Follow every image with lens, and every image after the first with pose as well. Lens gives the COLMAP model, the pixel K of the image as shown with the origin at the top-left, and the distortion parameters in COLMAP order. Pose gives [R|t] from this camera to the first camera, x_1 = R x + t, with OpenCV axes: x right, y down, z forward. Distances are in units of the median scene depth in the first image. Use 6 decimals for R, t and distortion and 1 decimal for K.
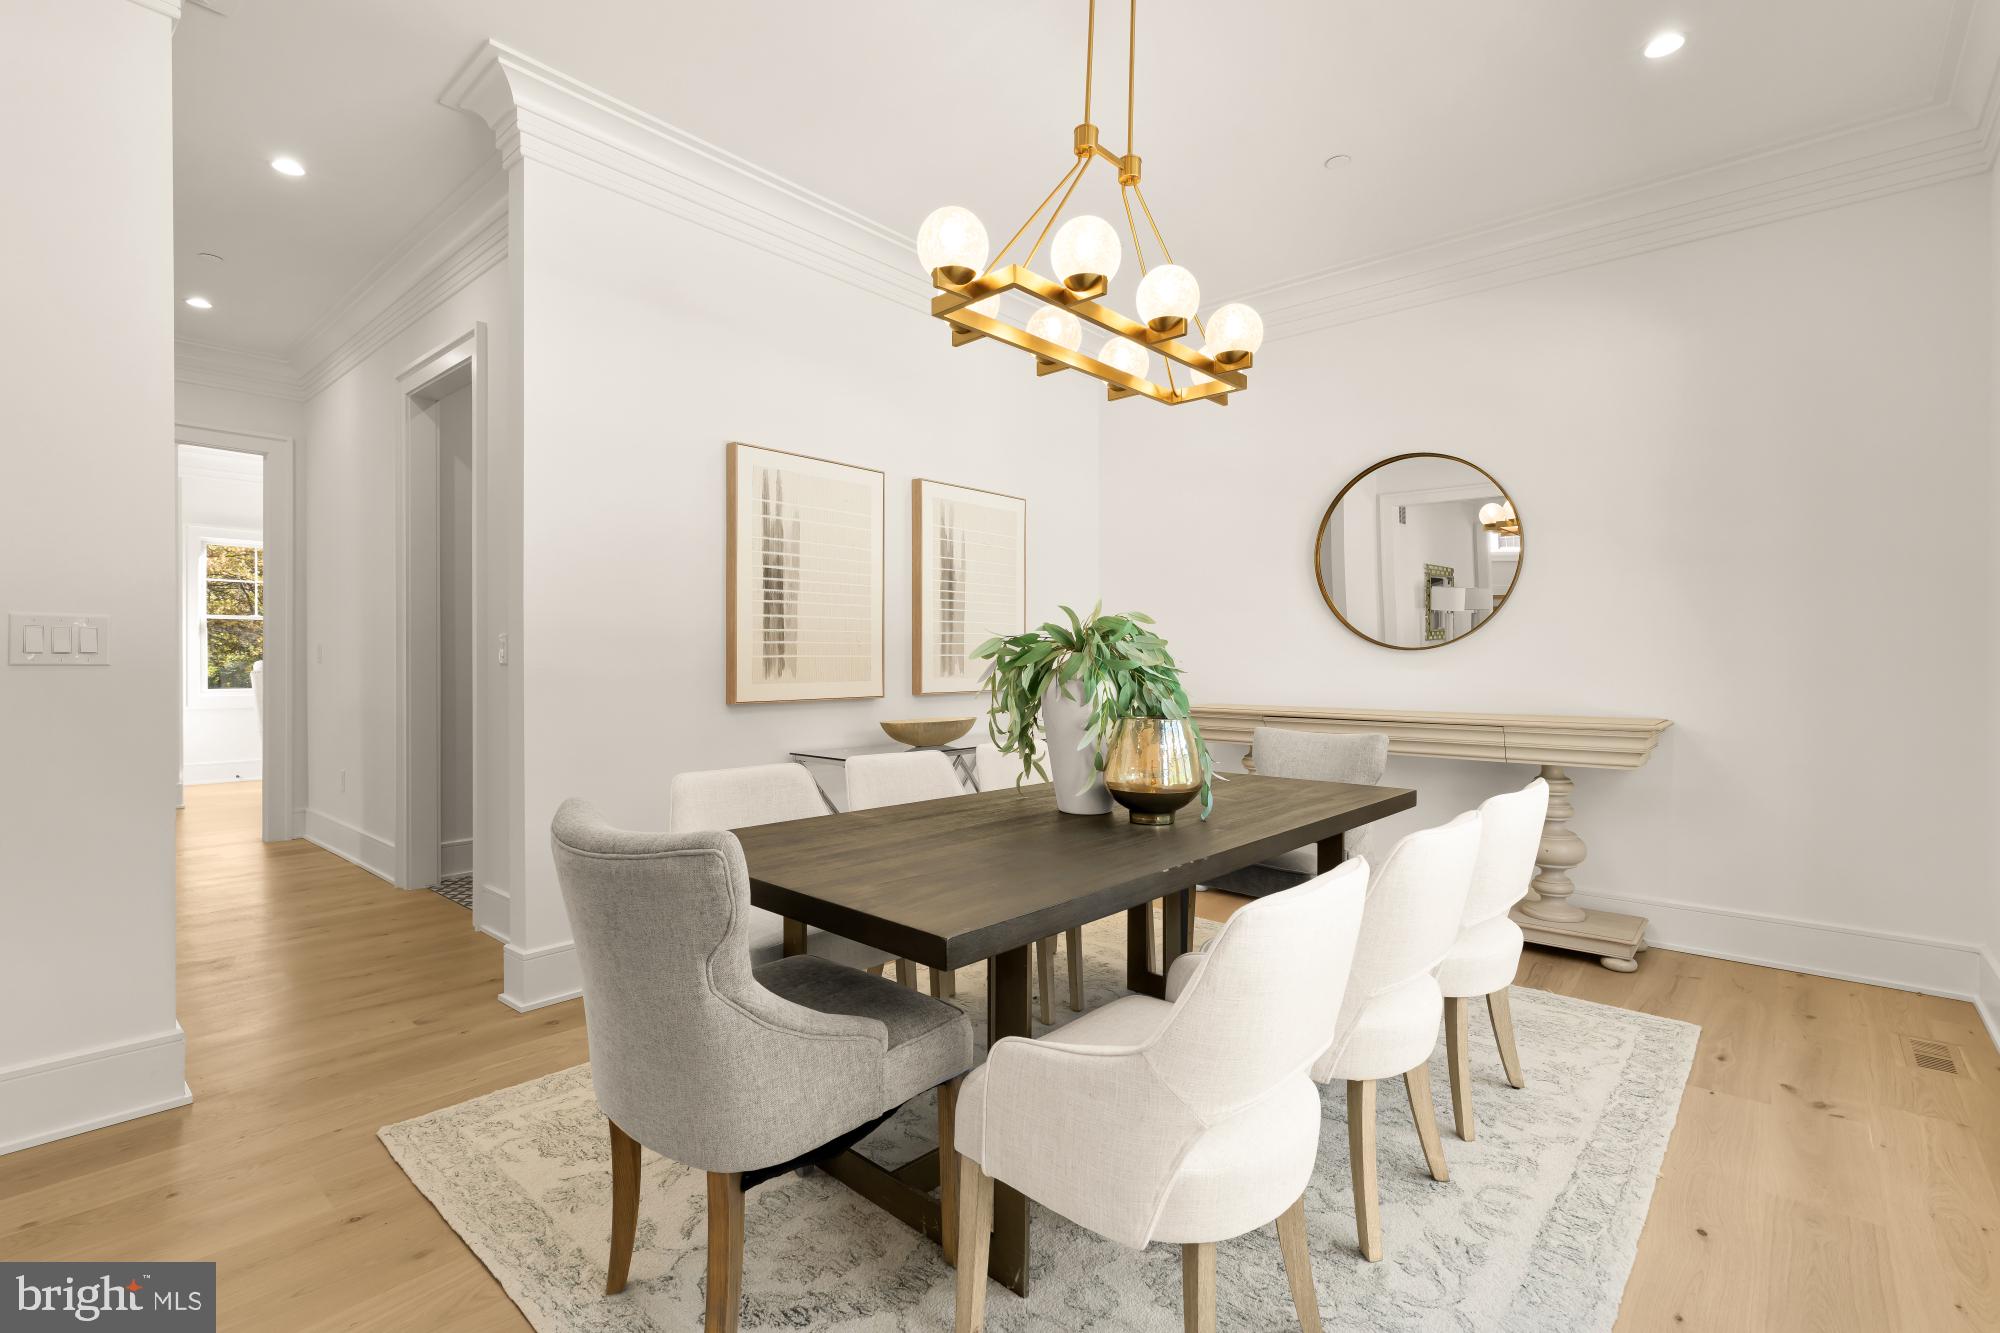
lens RADIAL K [[927.2, 0, 998.2], [0, 927.2, 657.6], [0, 0, 1]] dist [-0.000894, -0.000137]
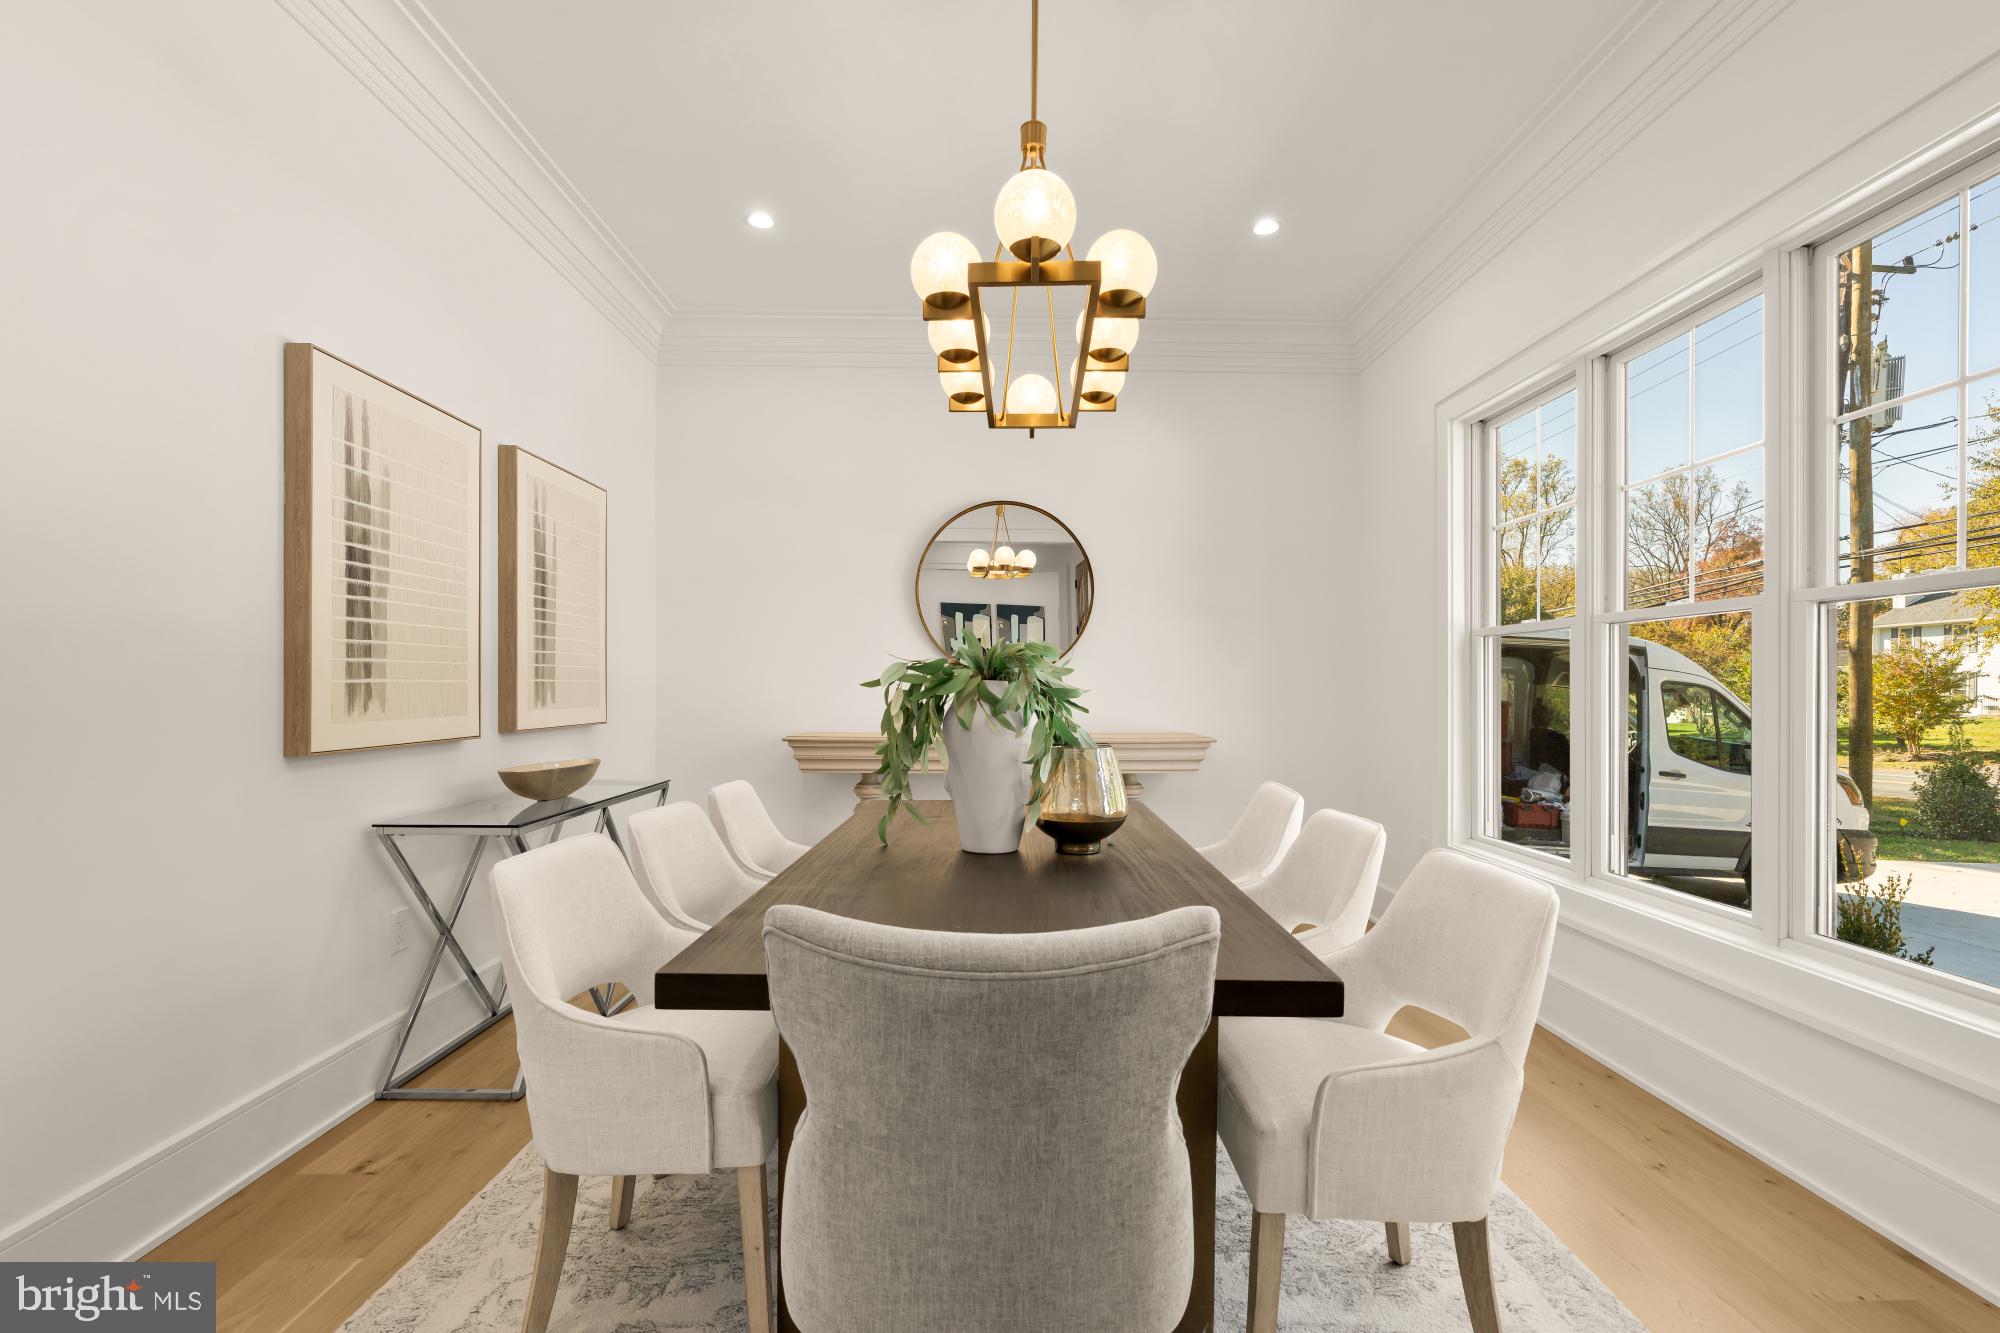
lens RADIAL K [[927.2, 0, 1004.8], [0, 927.2, 683.2], [0, 0, 1]] dist [-0.000894, -0.000137]
pose [[0.737652, 0.004102, 0.675169, -0.348153], [-0.004198, 0.999990, -0.001489, -0.000744], [-0.675168, -0.001736, 0.737662, 0.201853]]
